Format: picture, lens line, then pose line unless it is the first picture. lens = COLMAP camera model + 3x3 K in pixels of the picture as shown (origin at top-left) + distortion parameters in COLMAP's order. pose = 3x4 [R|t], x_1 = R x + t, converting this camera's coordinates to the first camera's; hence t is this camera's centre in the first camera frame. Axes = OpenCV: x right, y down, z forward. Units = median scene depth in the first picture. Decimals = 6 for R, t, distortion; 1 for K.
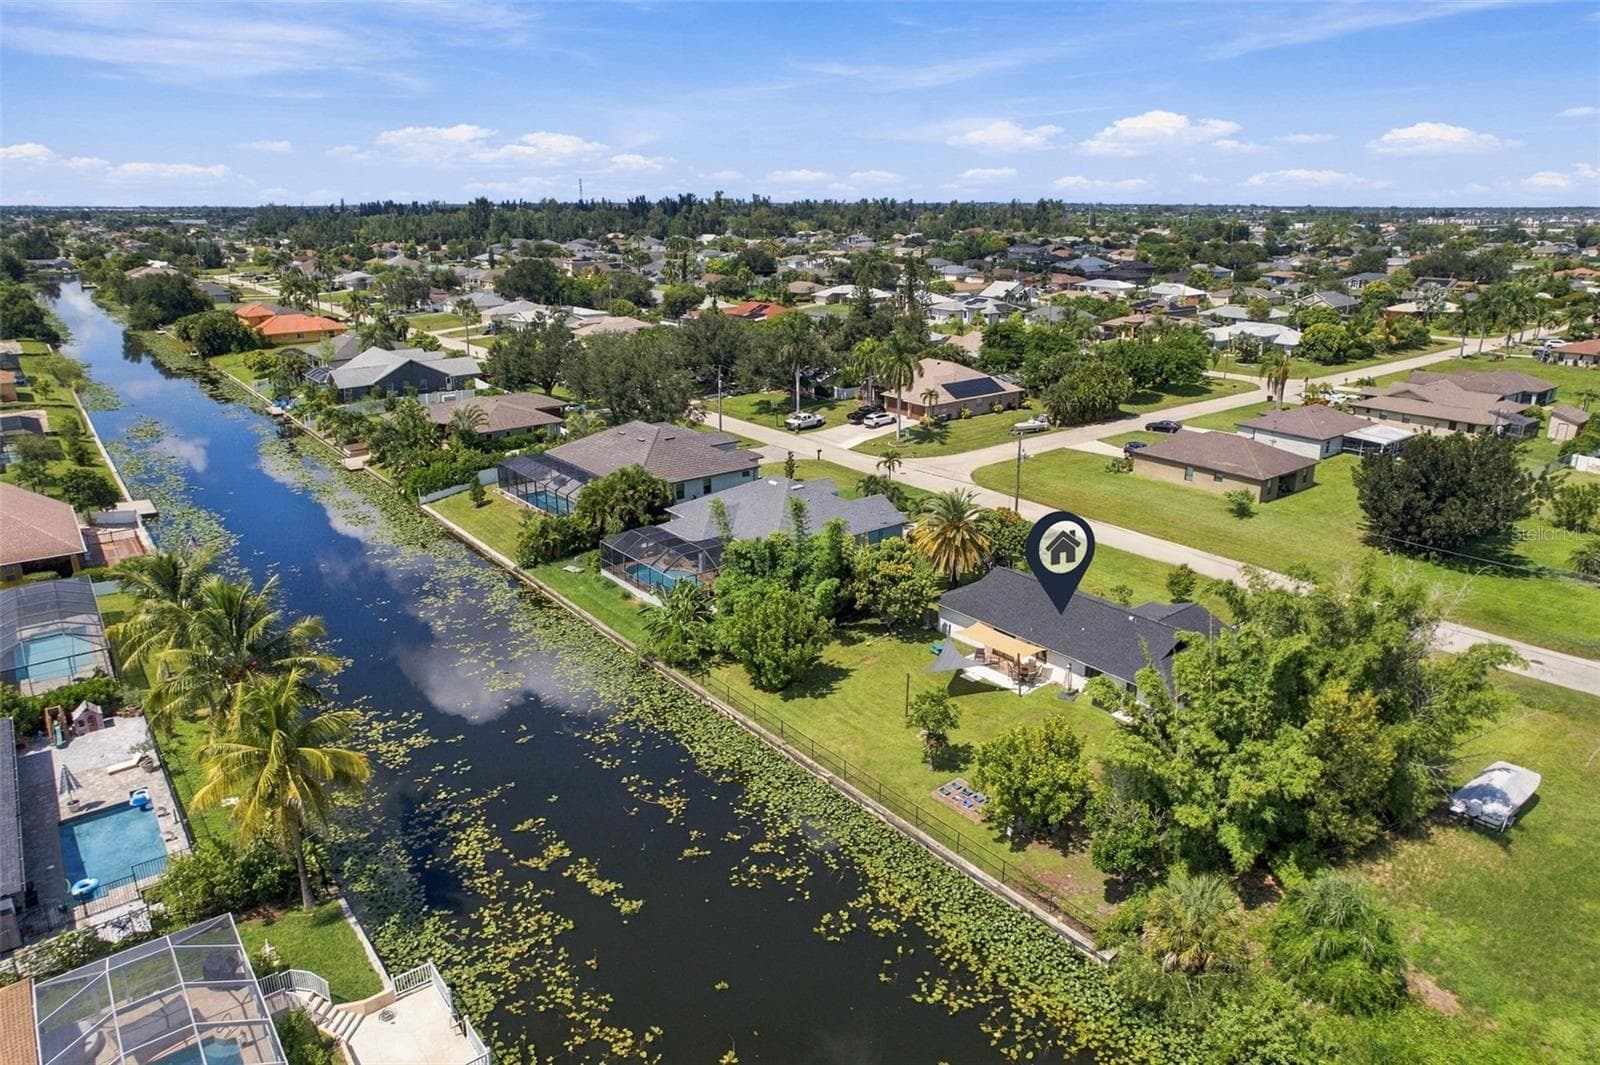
lens RADIAL K [[1013.2, 0, 800.0], [0, 1013.2, 532.5], [0, 0, 1]] dist [-0.076960, 0.065397]
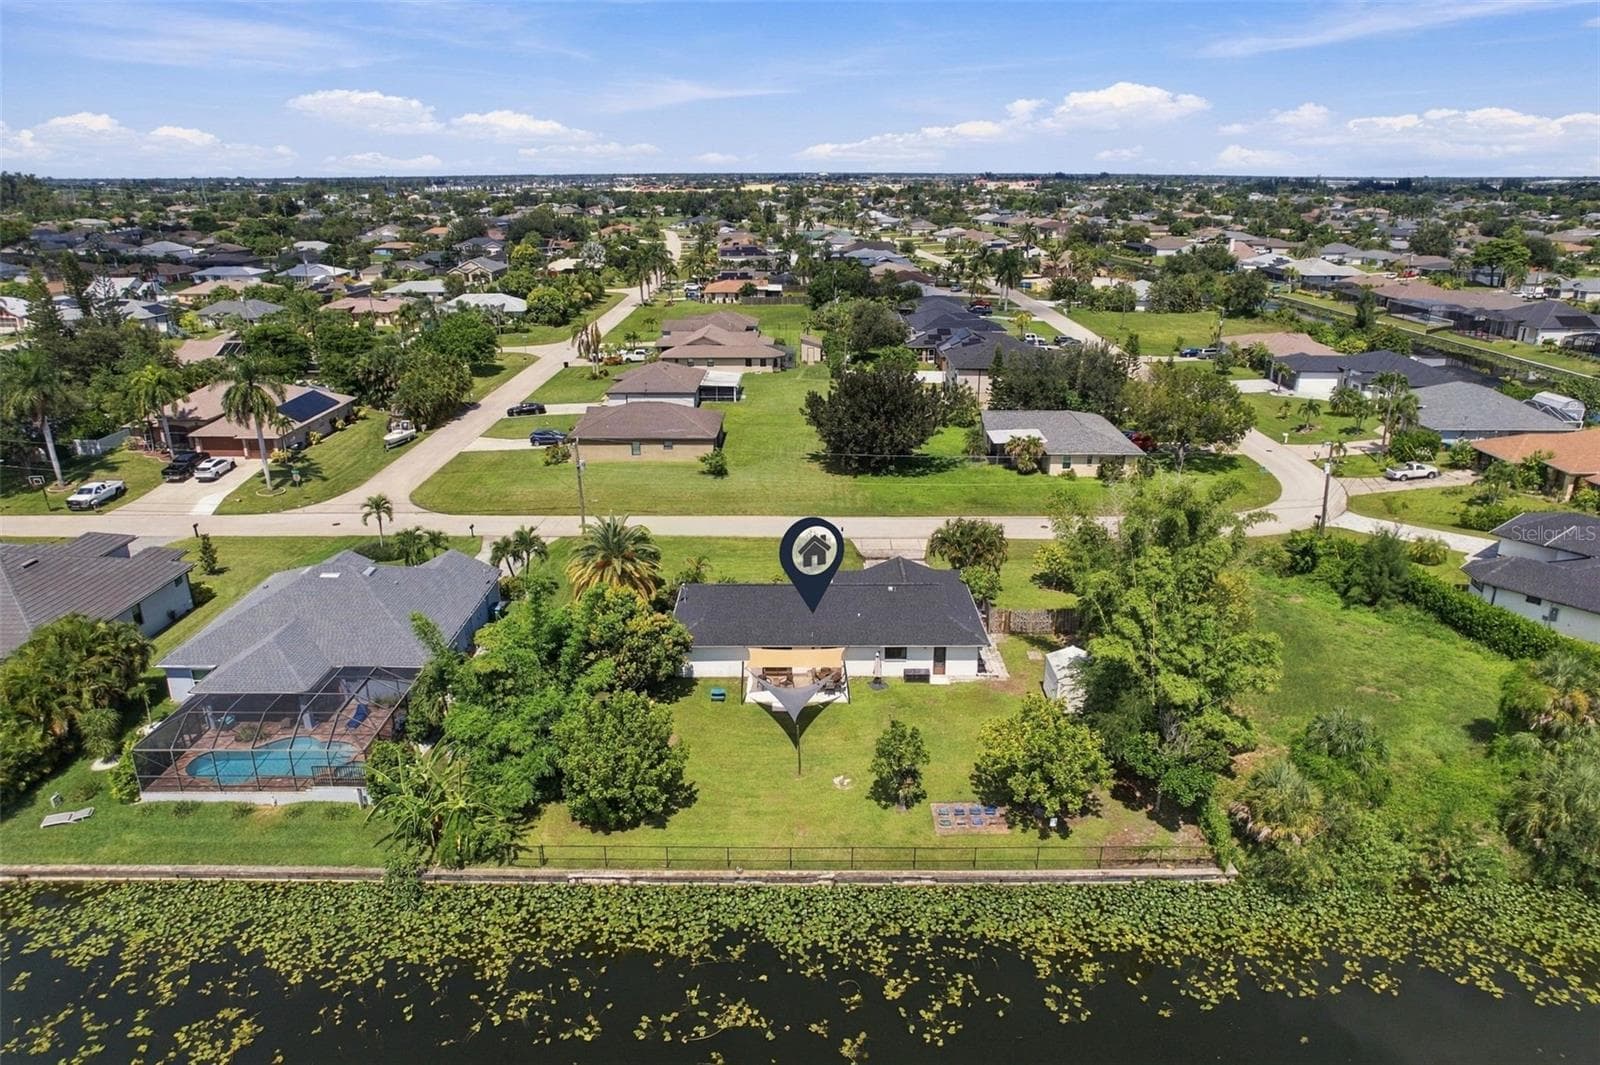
lens RADIAL K [[1013.2, 0, 800.0], [0, 1013.2, 532.5], [0, 0, 1]] dist [-0.076960, 0.065397]
pose [[0.624596, -0.264778, 0.734692, -0.498434], [0.245486, 0.959649, 0.137152, -0.142548], [-0.741361, 0.094692, 0.664392, 0.425636]]
